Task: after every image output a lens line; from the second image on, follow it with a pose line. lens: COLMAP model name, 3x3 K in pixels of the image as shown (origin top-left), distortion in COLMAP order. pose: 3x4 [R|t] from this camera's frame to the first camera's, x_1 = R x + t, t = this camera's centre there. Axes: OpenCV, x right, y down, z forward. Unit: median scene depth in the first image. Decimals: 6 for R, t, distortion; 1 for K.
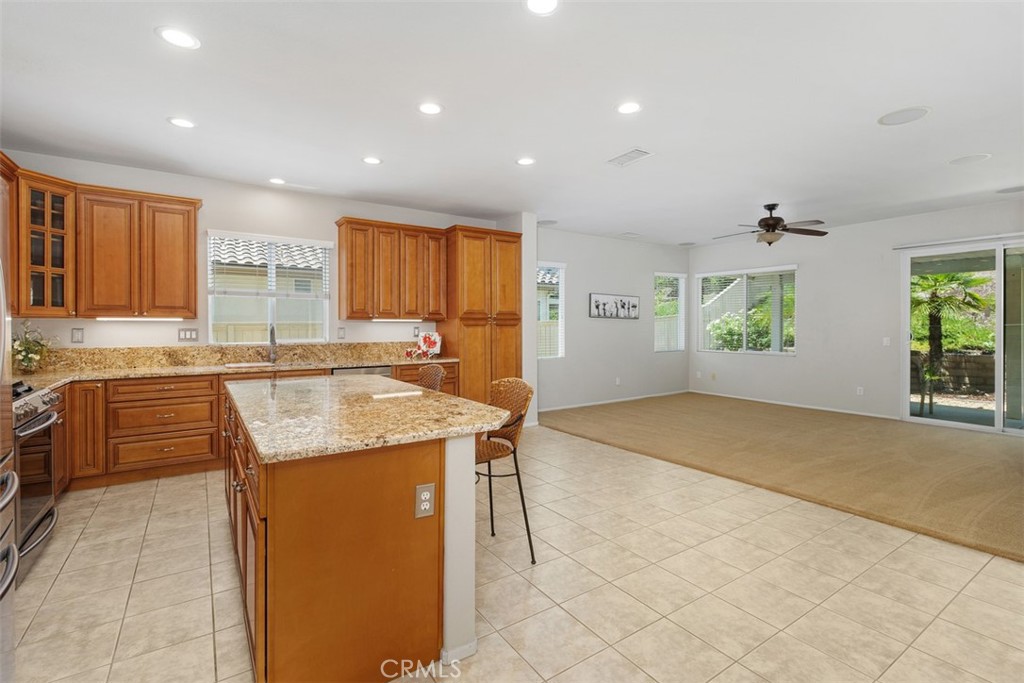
lens RADIAL K [[472.8, 0, 511.3], [0, 472.8, 329.2], [0, 0, 1]] dist [0.002024, -0.000334]
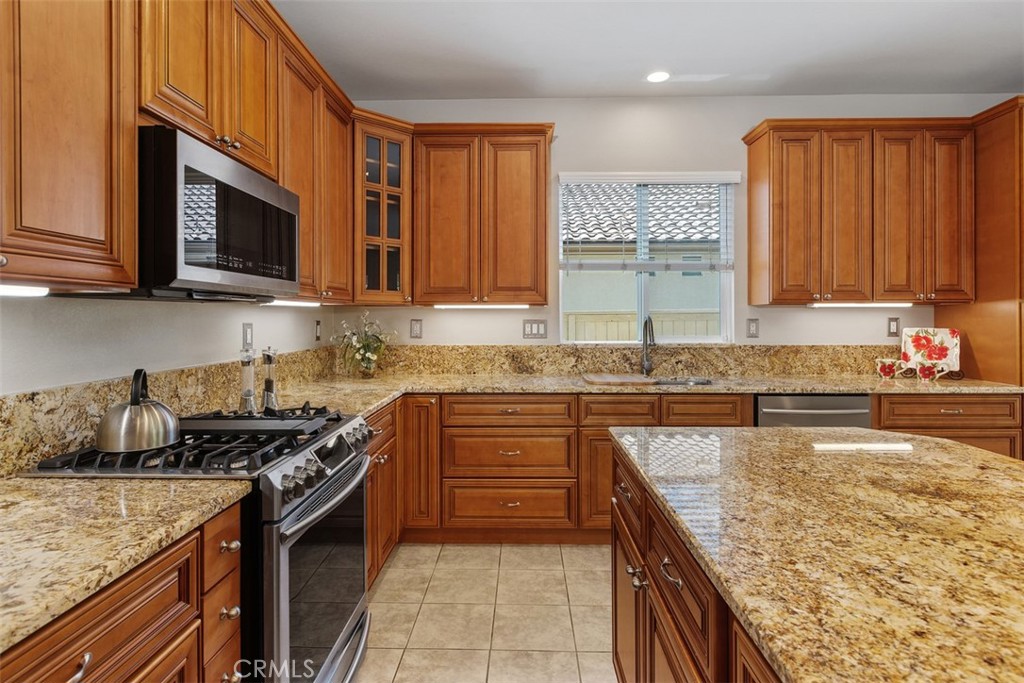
lens RADIAL K [[532.1, 0, 514.2], [0, 532.1, 317.6], [0, 0, 1]] dist [-0.001508, -0.000113]
pose [[0.821498, 0.001142, -0.570210, -0.274344], [-0.002442, 0.999996, -0.001515, -0.003475], [0.570206, 0.002637, 0.821497, 0.357463]]
